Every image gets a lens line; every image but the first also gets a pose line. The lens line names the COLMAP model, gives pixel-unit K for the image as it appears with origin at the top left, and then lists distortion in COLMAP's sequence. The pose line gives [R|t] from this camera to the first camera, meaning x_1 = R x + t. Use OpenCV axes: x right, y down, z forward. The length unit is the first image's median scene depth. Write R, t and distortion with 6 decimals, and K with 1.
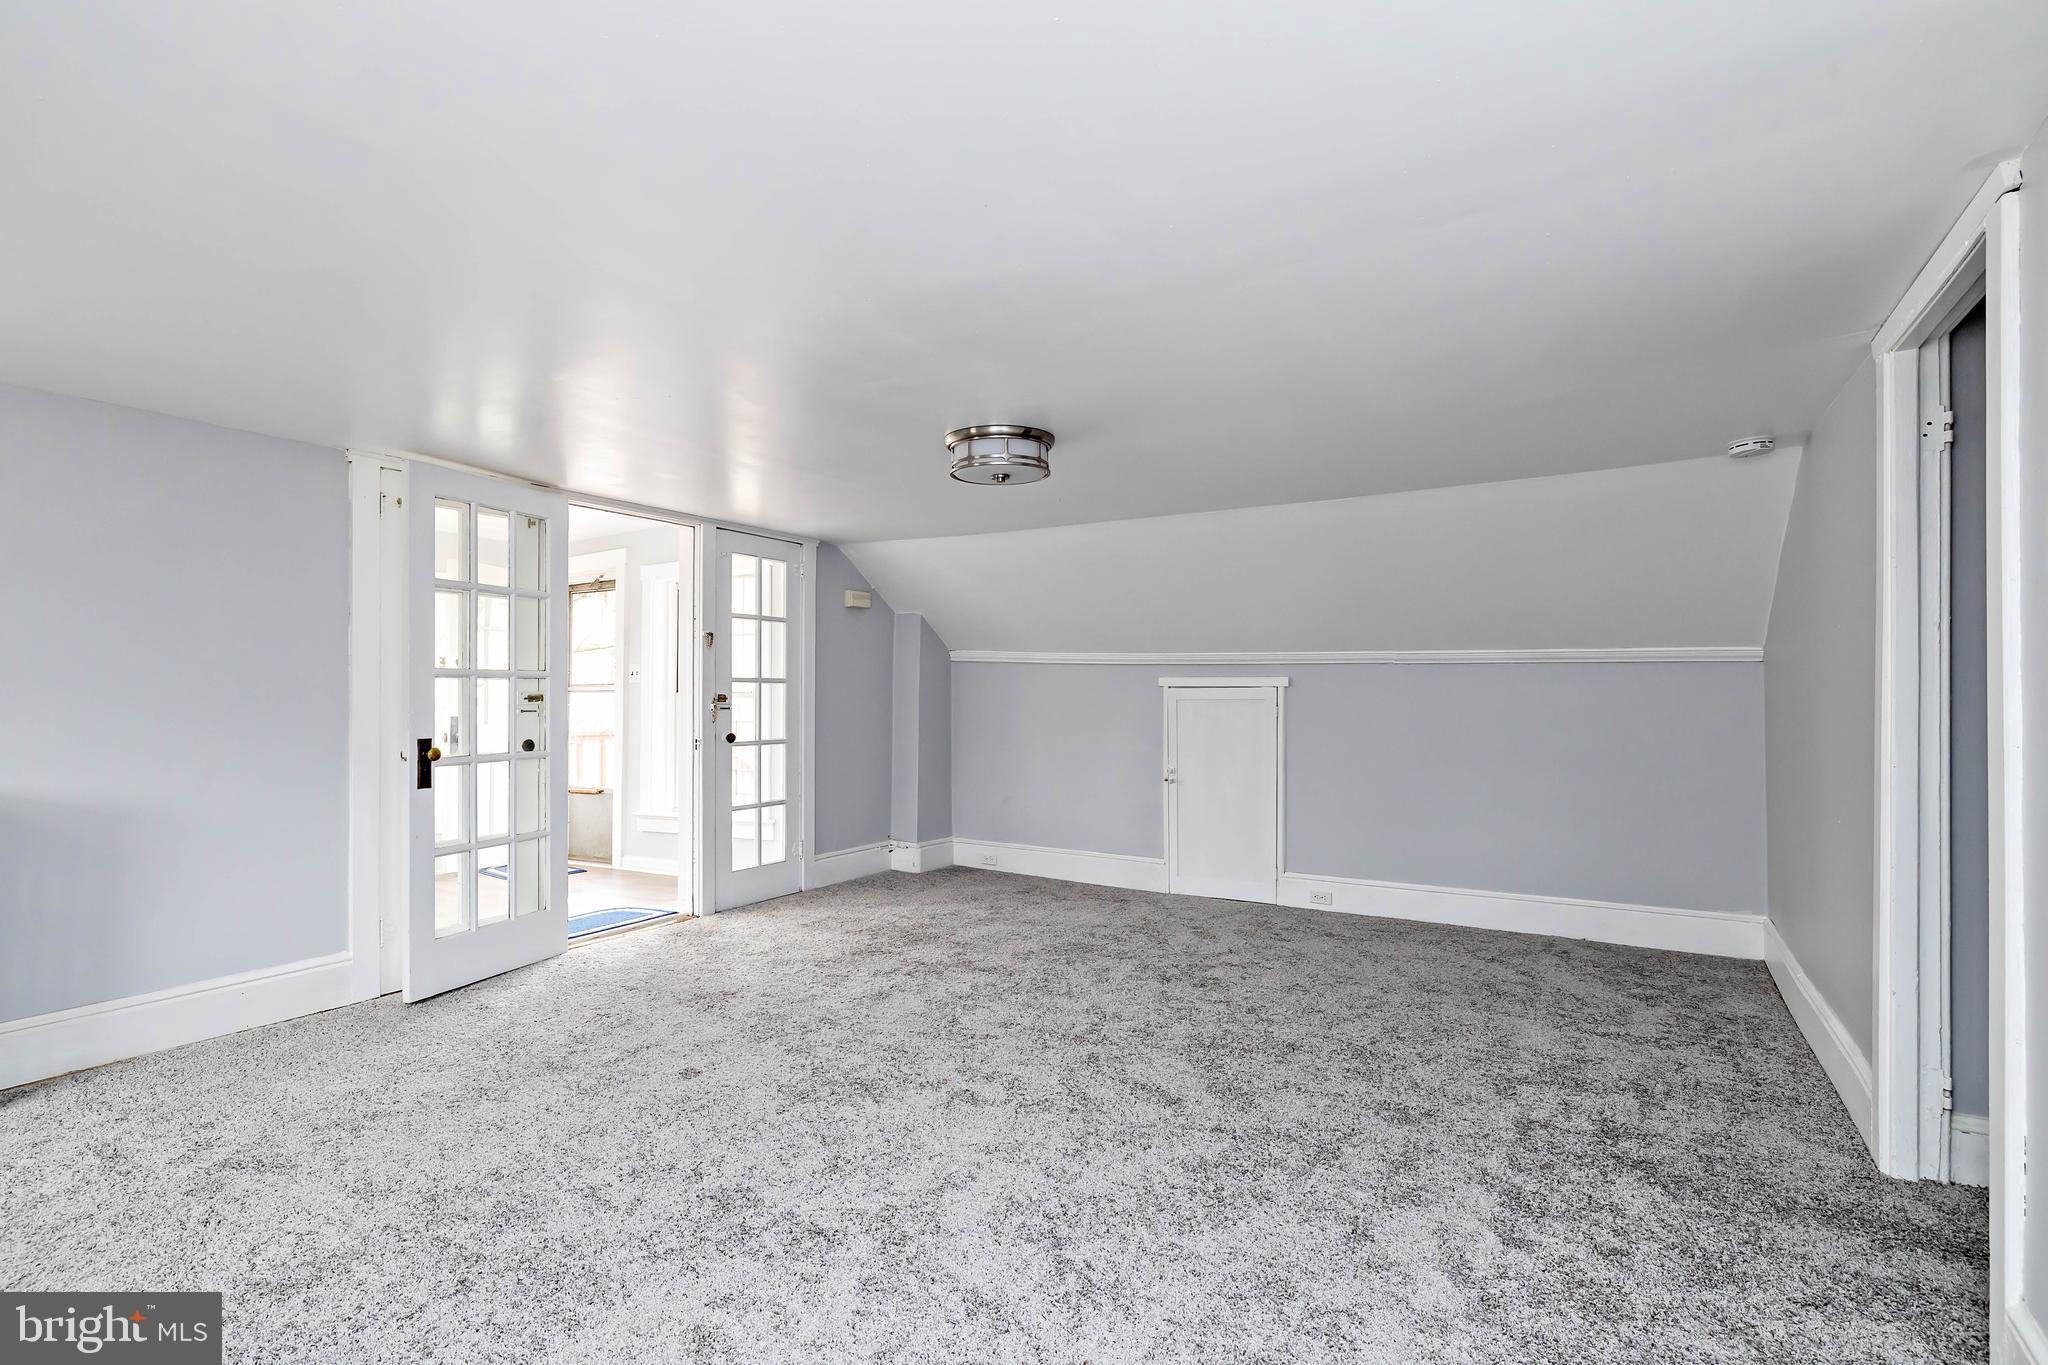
lens RADIAL K [[996.9, 0, 1024.0], [0, 996.9, 682.5], [0, 0, 1]] dist [-0.000112, 0.000235]
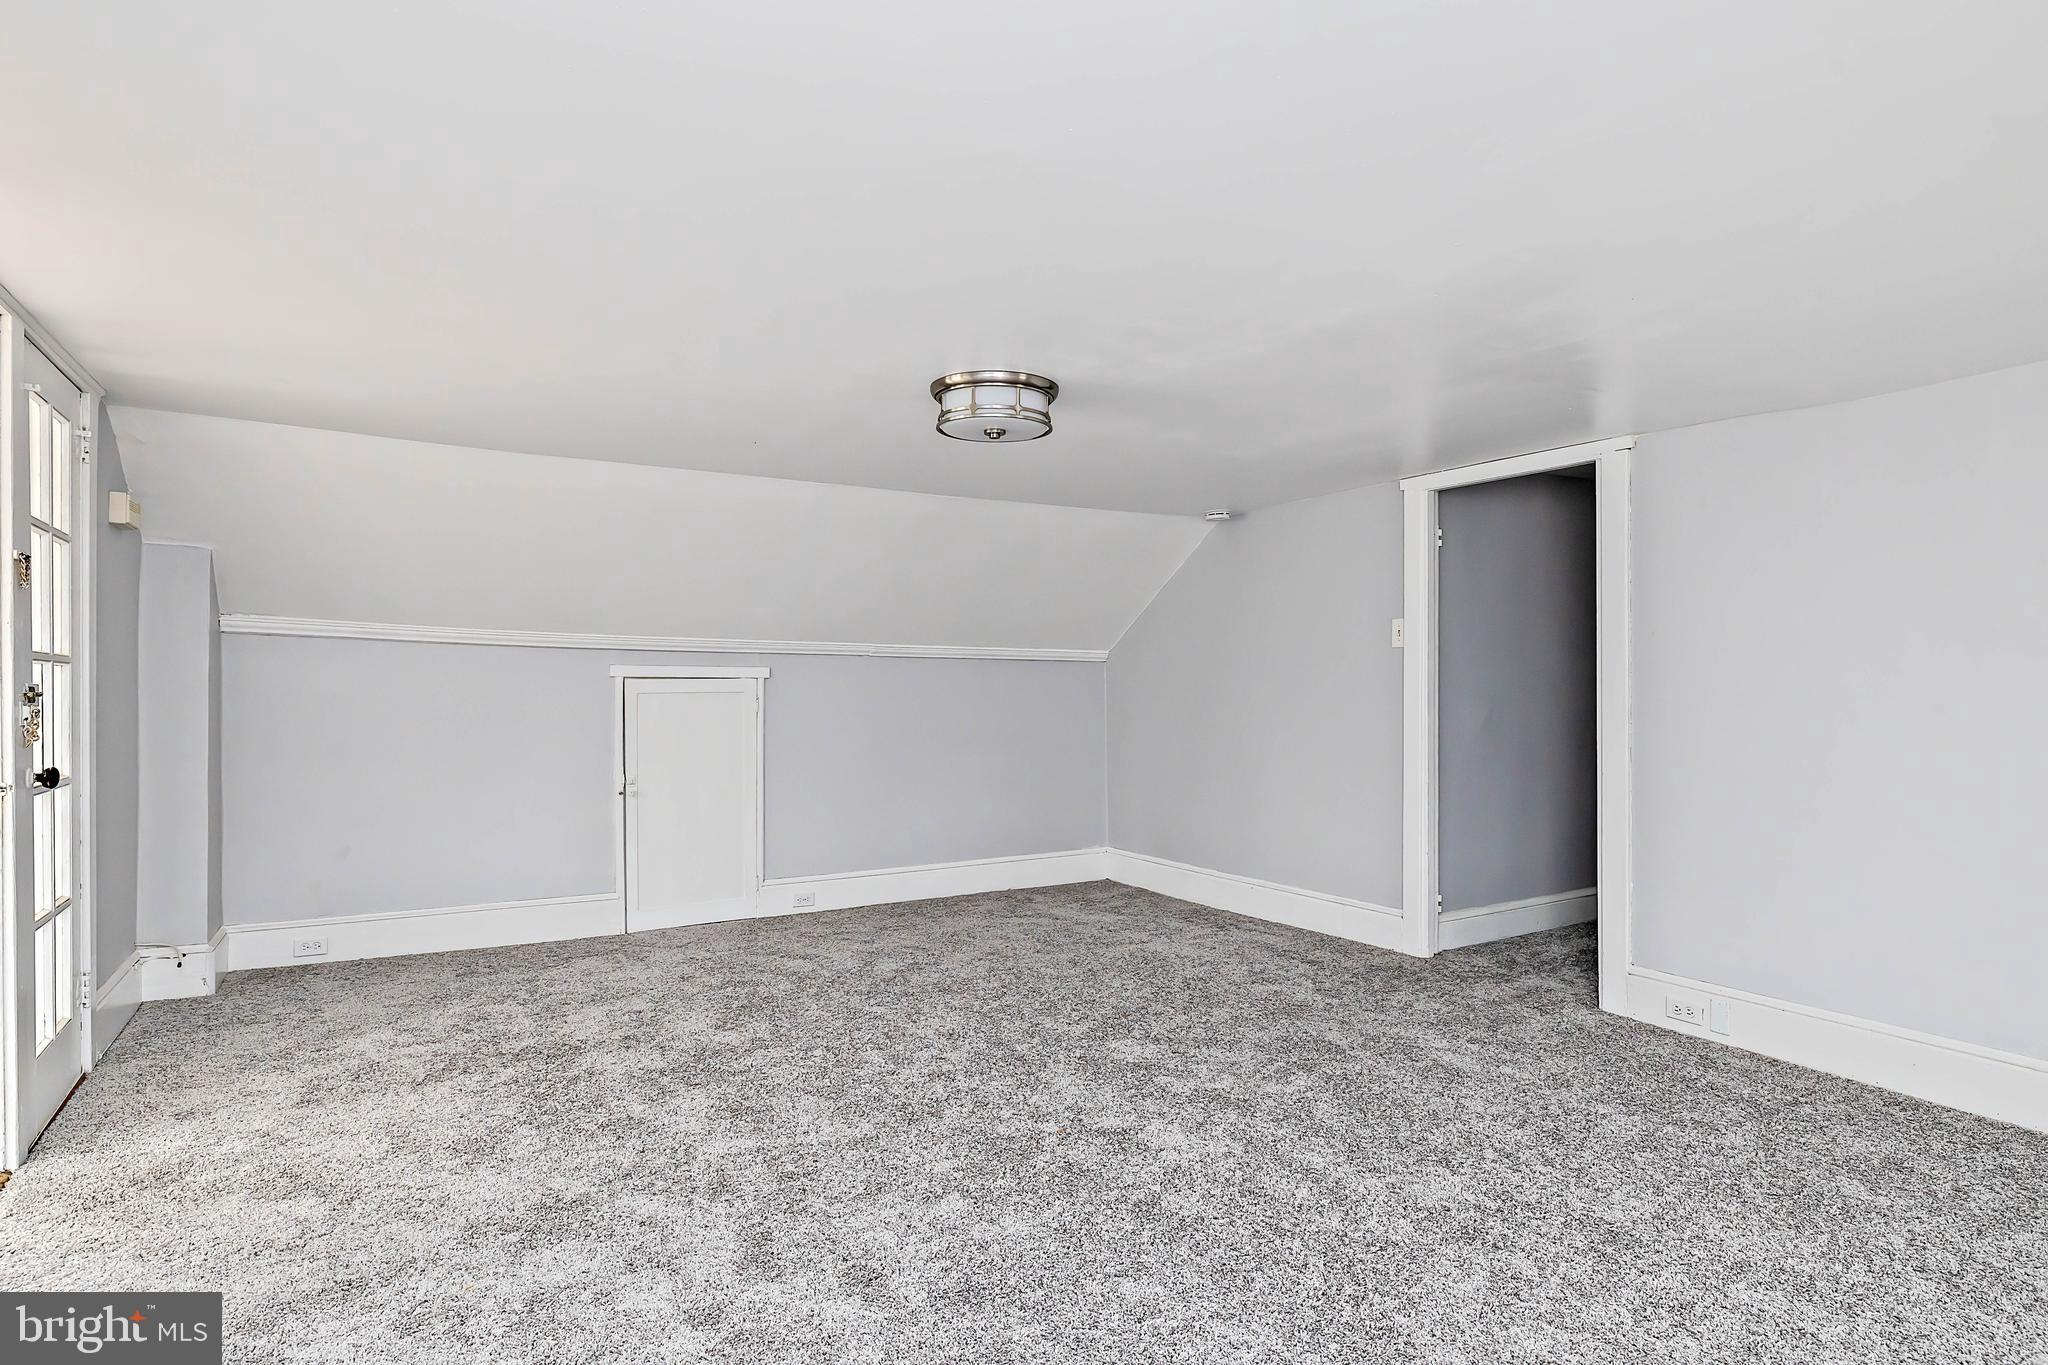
lens RADIAL K [[1067.9, 0, 1043.7], [0, 1067.9, 688.3], [0, 0, 1]] dist [0.001761, 0.000566]
pose [[0.461832, -0.001363, 0.886966, -0.517063], [-0.008586, 0.999945, 0.006007, 0.005997], [-0.886926, -0.010390, 0.461795, 0.338821]]
